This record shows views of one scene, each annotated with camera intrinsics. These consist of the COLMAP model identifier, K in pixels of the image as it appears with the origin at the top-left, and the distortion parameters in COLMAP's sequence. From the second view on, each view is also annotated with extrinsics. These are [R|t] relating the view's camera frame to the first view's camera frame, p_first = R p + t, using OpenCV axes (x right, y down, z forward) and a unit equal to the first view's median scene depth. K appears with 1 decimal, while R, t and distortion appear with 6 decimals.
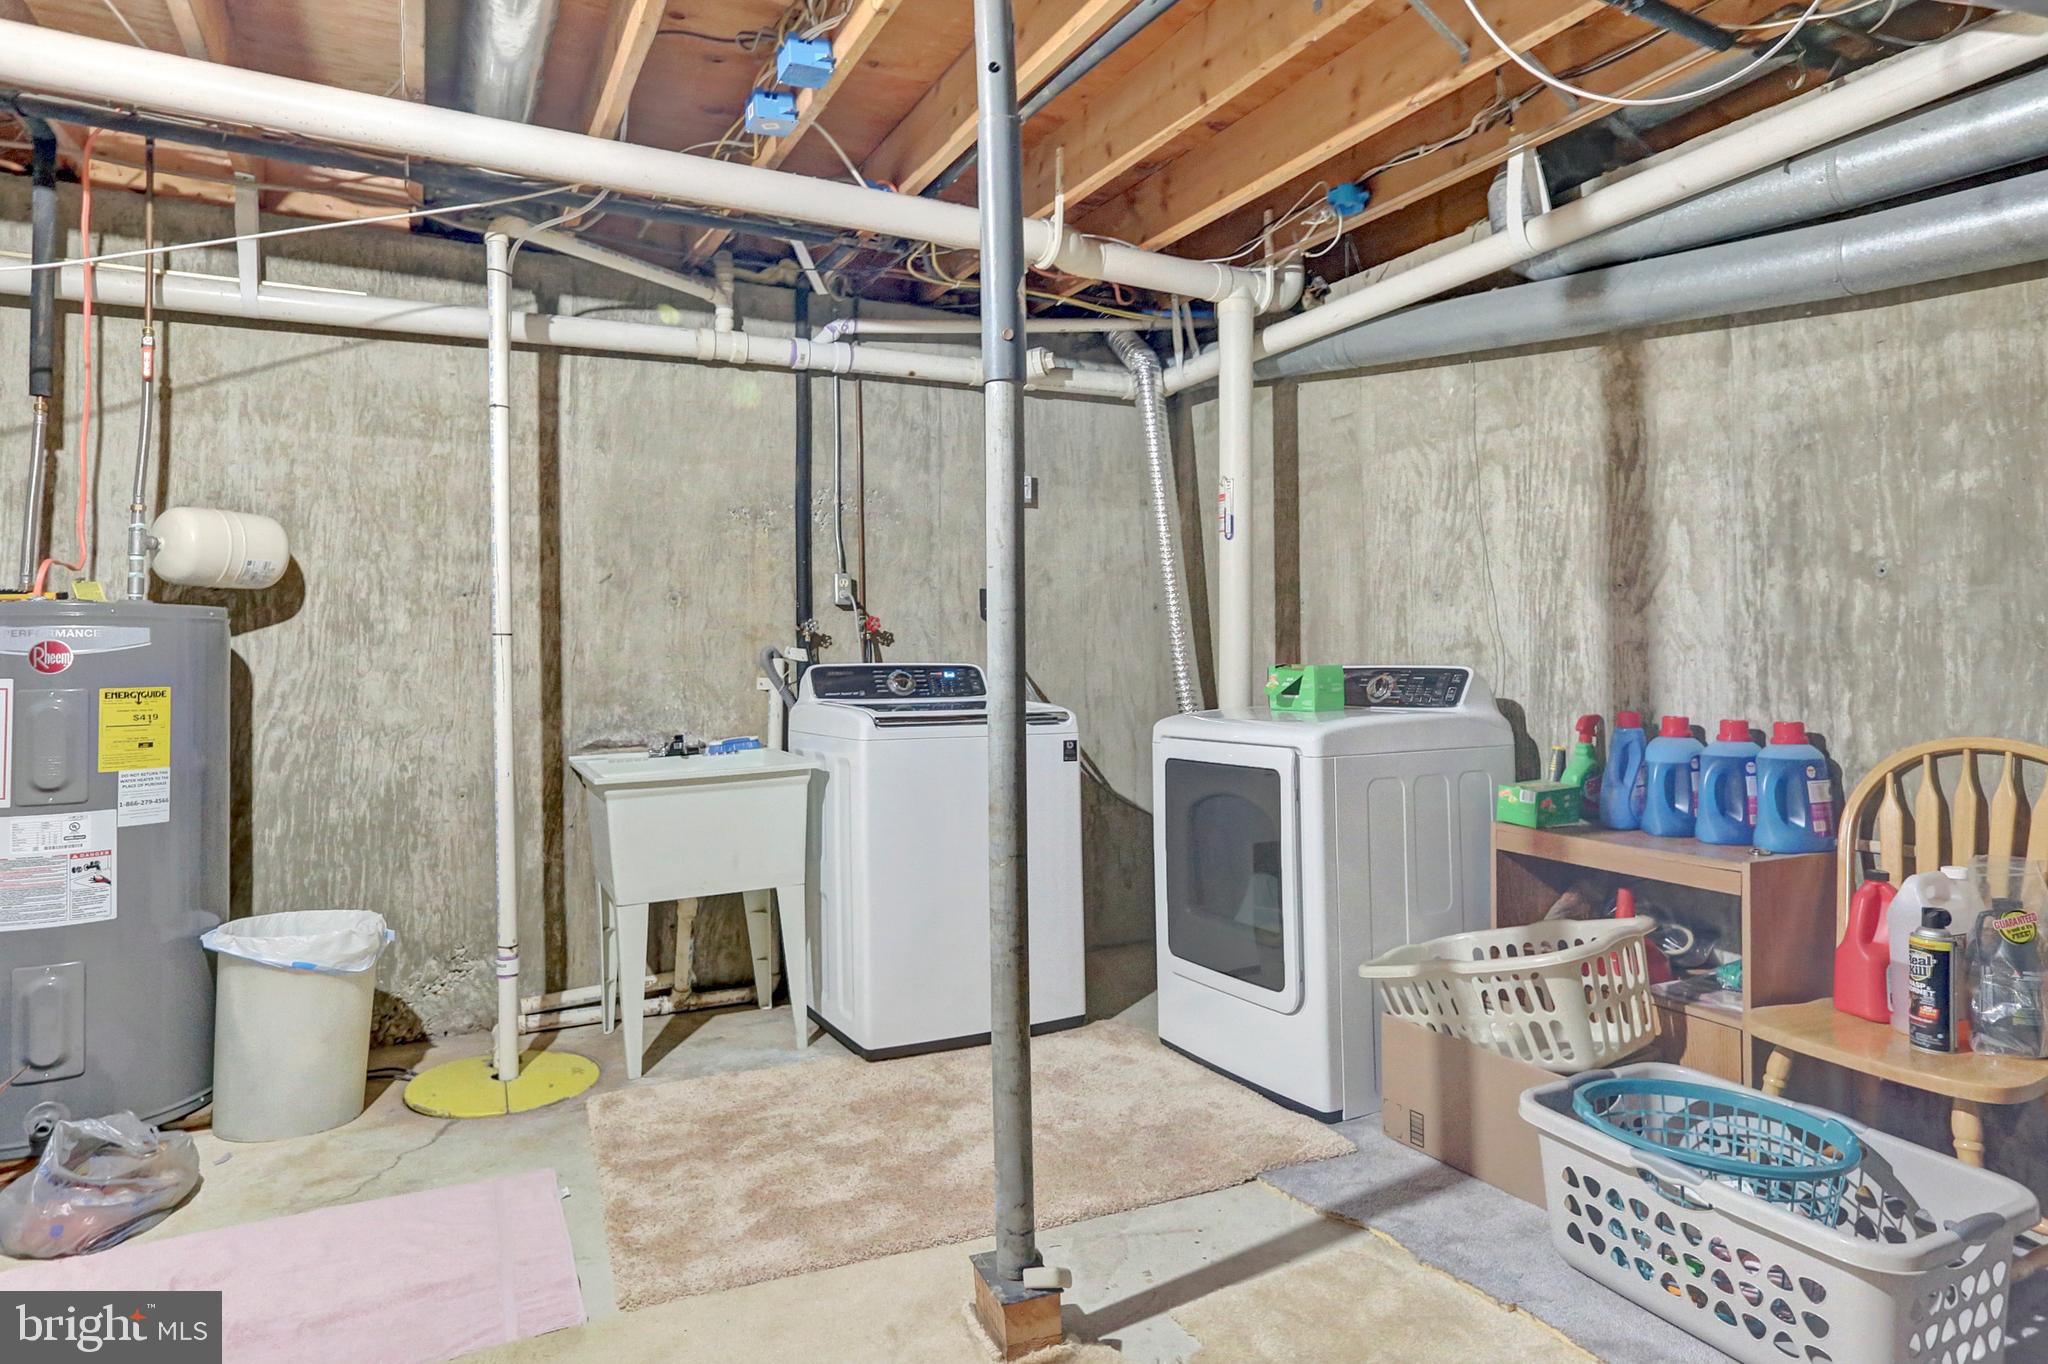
lens RADIAL K [[1148.8, 0, 1017.0], [0, 1148.8, 606.9], [0, 0, 1]] dist [0.001408, 0.001969]
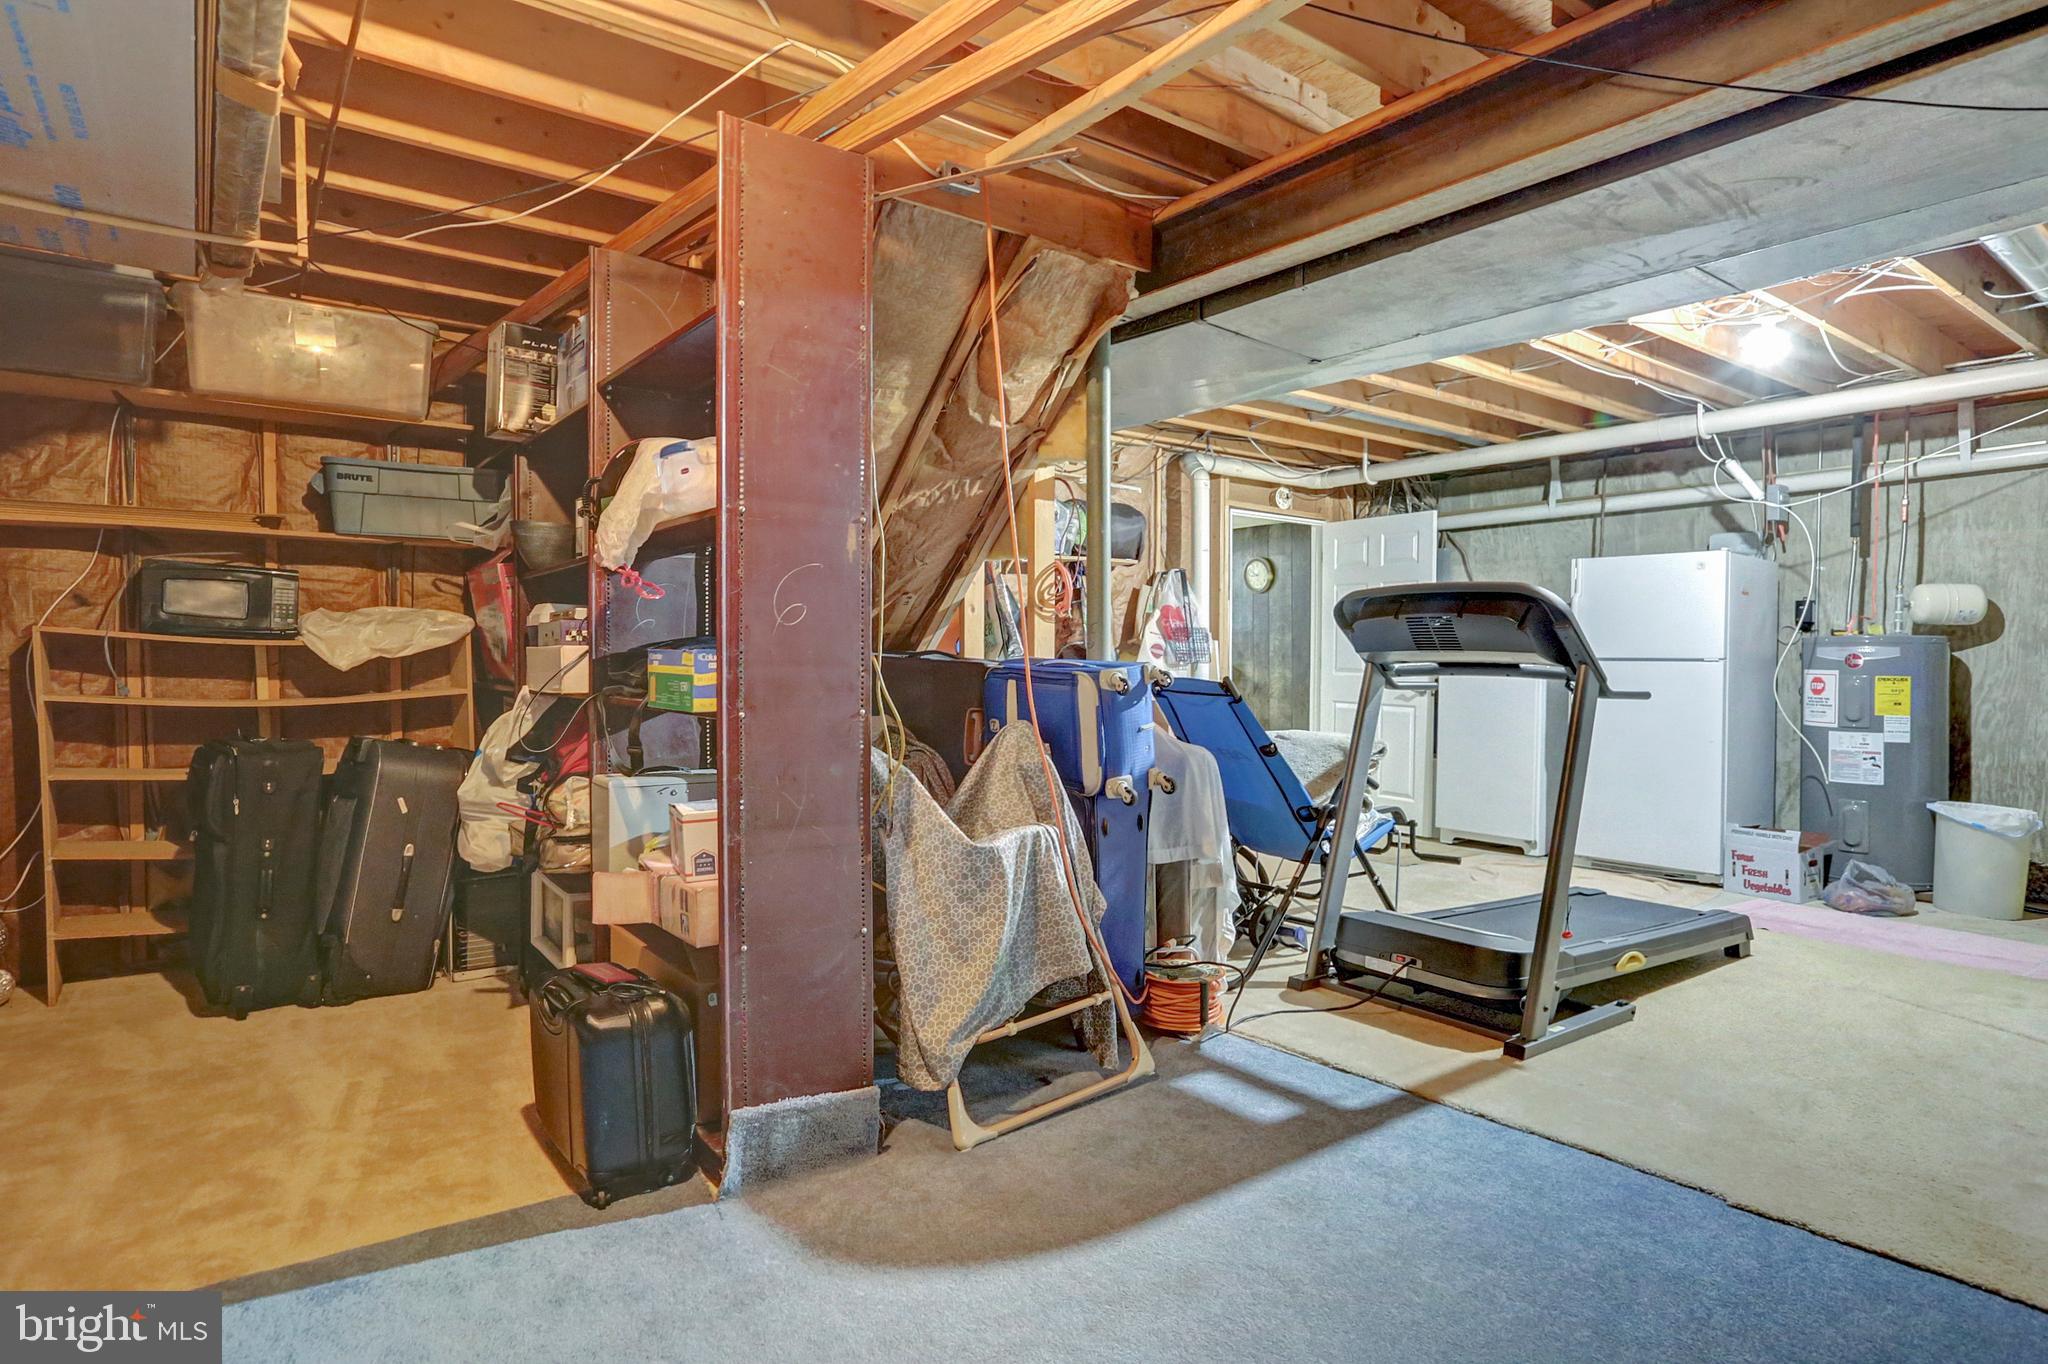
lens RADIAL K [[1119.5, 0, 1024.3], [0, 1119.5, 684.2], [0, 0, 1]] dist [-0.001224, 0.000439]
pose [[0.168595, 0.034087, -0.985096, 0.822947], [0.026976, 0.998868, 0.039180, -0.031442], [0.985316, -0.033179, 0.167484, -0.758130]]
